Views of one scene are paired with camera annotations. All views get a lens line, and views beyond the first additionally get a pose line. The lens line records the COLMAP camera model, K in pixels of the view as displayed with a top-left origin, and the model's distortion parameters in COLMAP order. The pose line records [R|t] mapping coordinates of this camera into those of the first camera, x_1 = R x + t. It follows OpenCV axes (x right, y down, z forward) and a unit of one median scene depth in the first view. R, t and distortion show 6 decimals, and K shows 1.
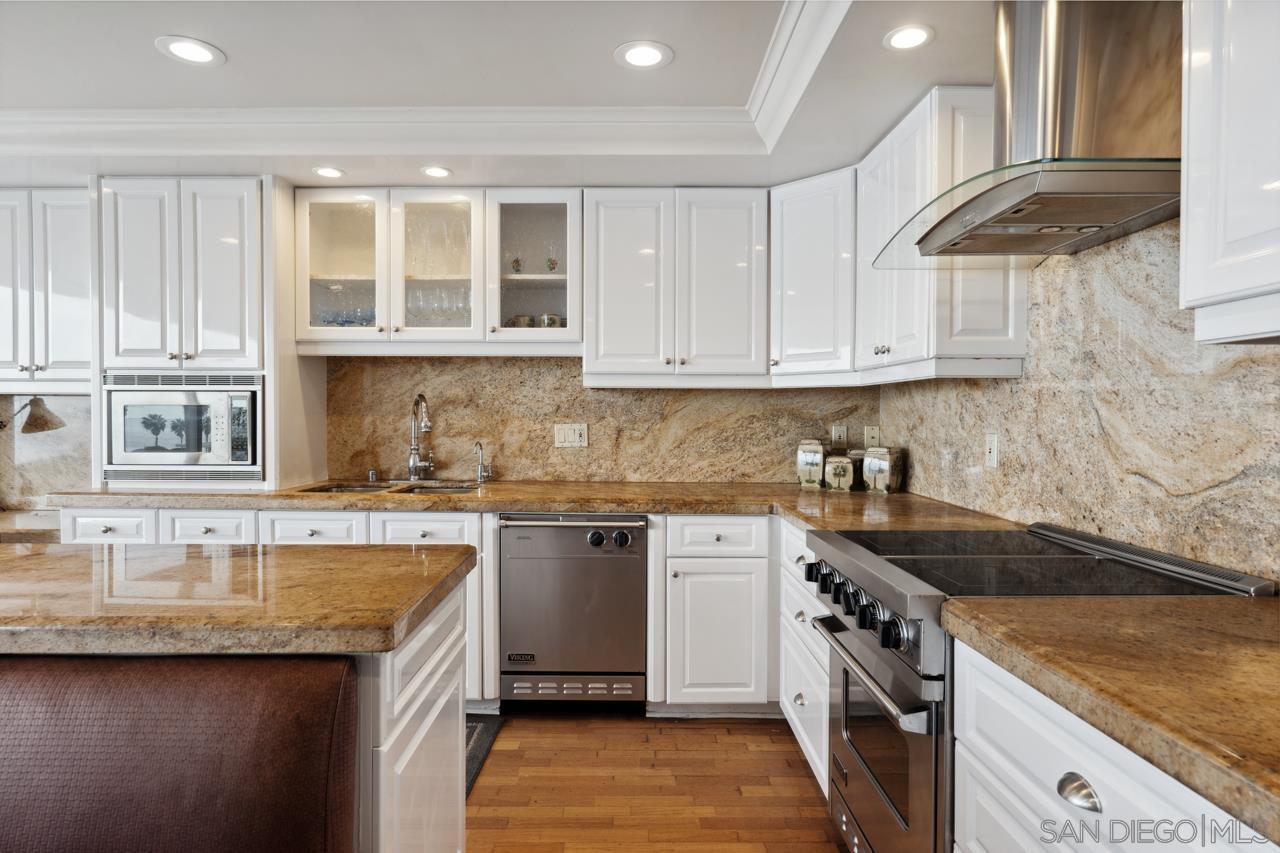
lens RADIAL K [[706.0, 0, 640.0], [0, 706.0, 426.5], [0, 0, 1]] dist [0.003165, 0.000536]
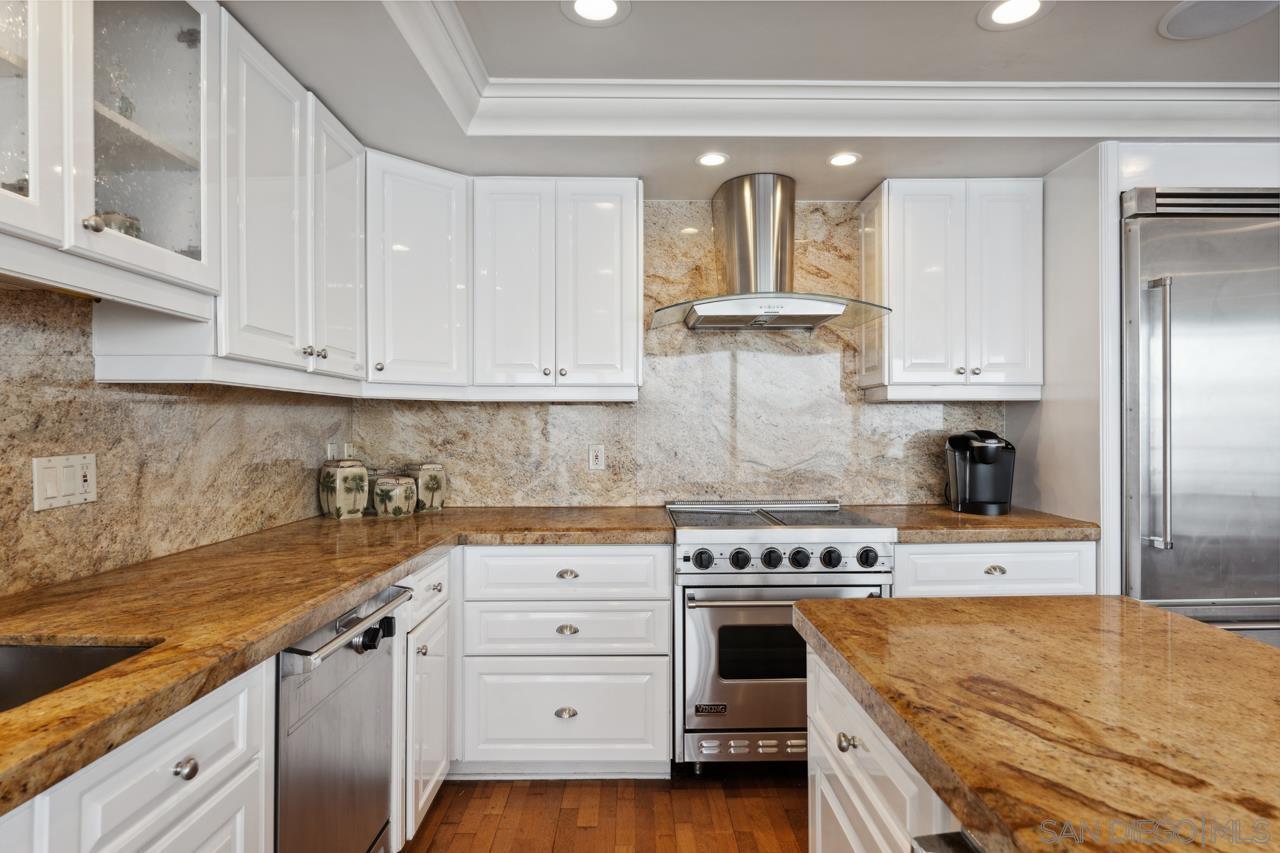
lens RADIAL K [[706.0, 0, 640.0], [0, 706.0, 426.5], [0, 0, 1]] dist [0.003165, 0.000536]
pose [[0.002332, -0.002732, 0.999994, -0.555094], [0.018404, 0.999827, 0.002689, -0.016770], [-0.999828, 0.018398, 0.002382, 0.629507]]
